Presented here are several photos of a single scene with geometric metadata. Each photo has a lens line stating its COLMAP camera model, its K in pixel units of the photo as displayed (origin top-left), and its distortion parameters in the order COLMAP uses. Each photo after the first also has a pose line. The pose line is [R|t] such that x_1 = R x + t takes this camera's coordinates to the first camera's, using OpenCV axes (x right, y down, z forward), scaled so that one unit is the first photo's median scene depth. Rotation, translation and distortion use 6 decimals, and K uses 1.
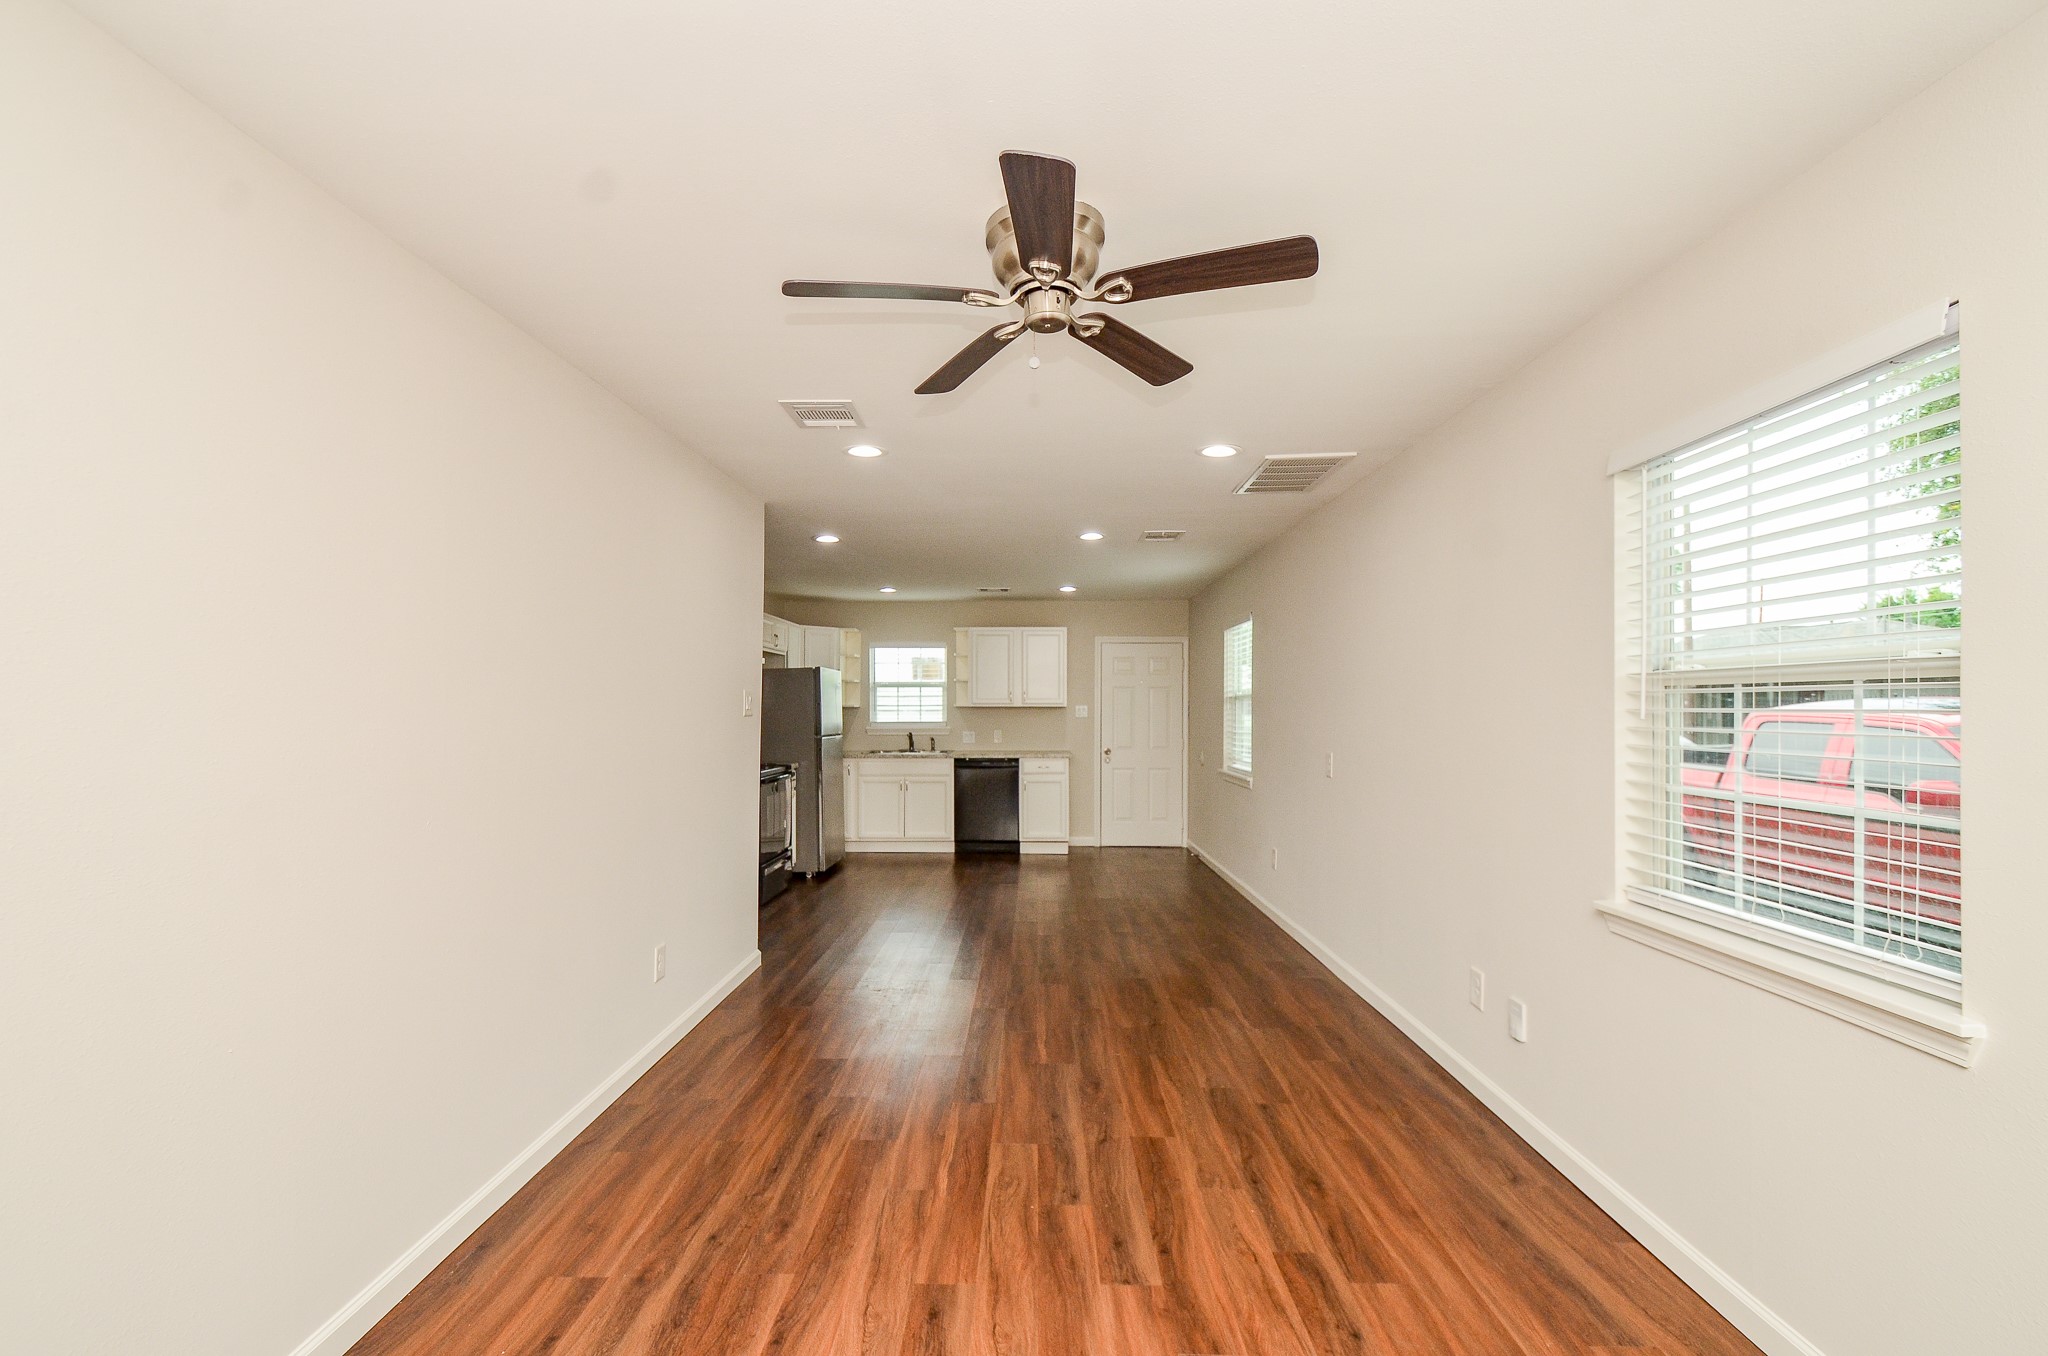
lens RADIAL K [[884.0, 0, 1020.6], [0, 884.0, 706.3], [0, 0, 1]] dist [0.033464, -0.022303]
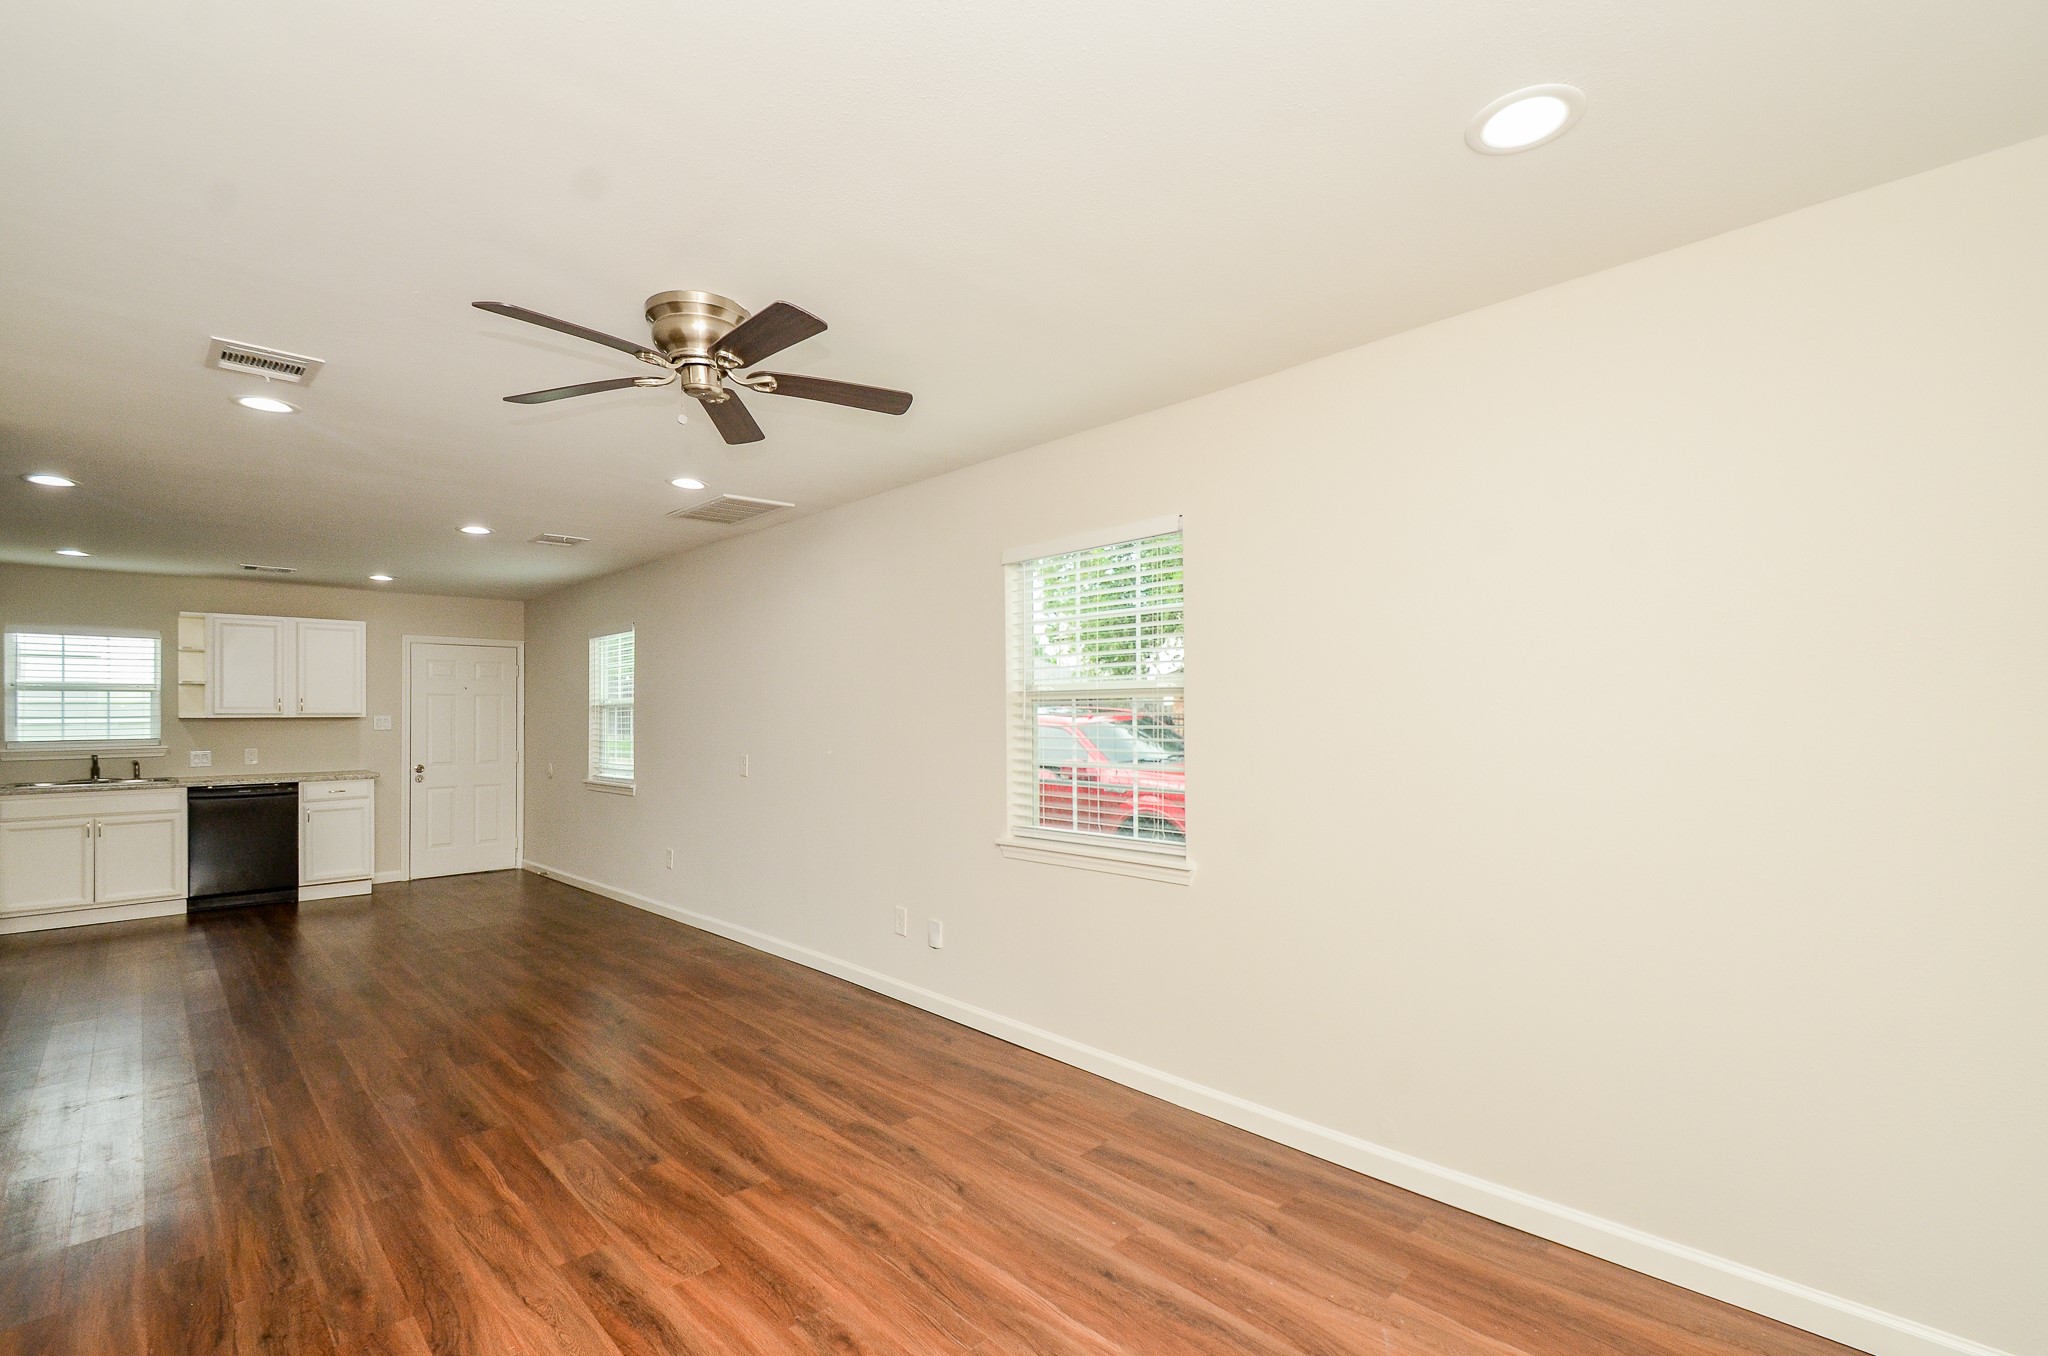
lens RADIAL K [[894.2, 0, 1026.0], [0, 894.2, 701.7], [0, 0, 1]] dist [0.020818, -0.018211]
pose [[0.698394, 0.004344, 0.715701, -0.387210], [0.006310, 0.999905, -0.012226, 0.001364], [-0.715686, 0.013055, 0.698300, -0.107566]]
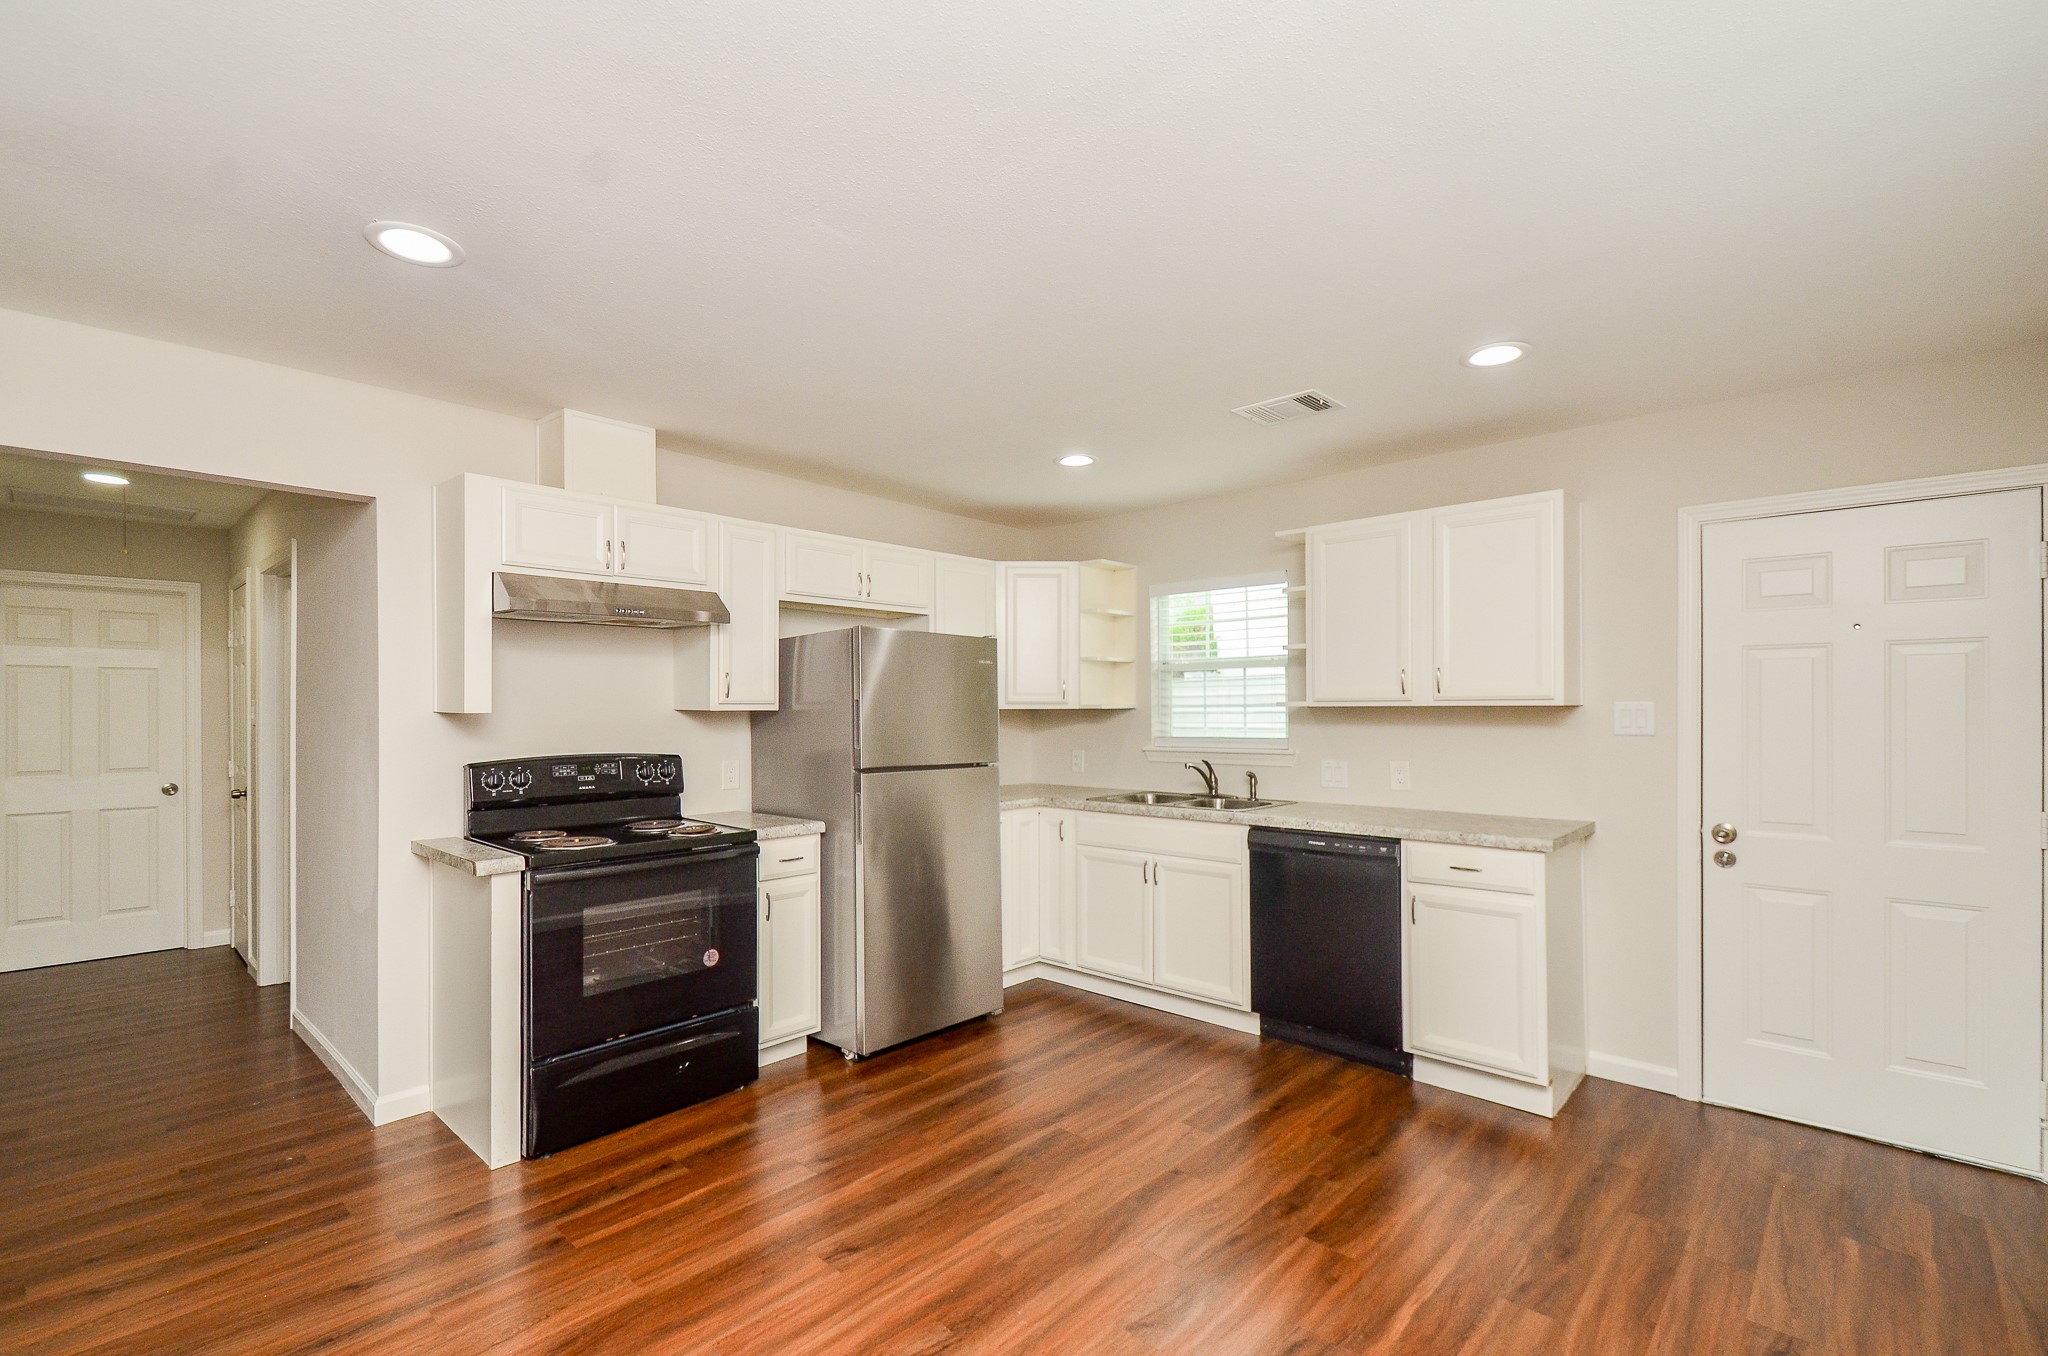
lens RADIAL K [[910.0, 0, 1006.5], [0, 910.0, 706.5], [0, 0, 1]] dist [0.002306, 0.000083]
pose [[0.741739, -0.002726, -0.670683, 0.435175], [0.004596, 0.999989, 0.001018, -0.002927], [0.670673, -0.003837, 0.741744, 1.828826]]
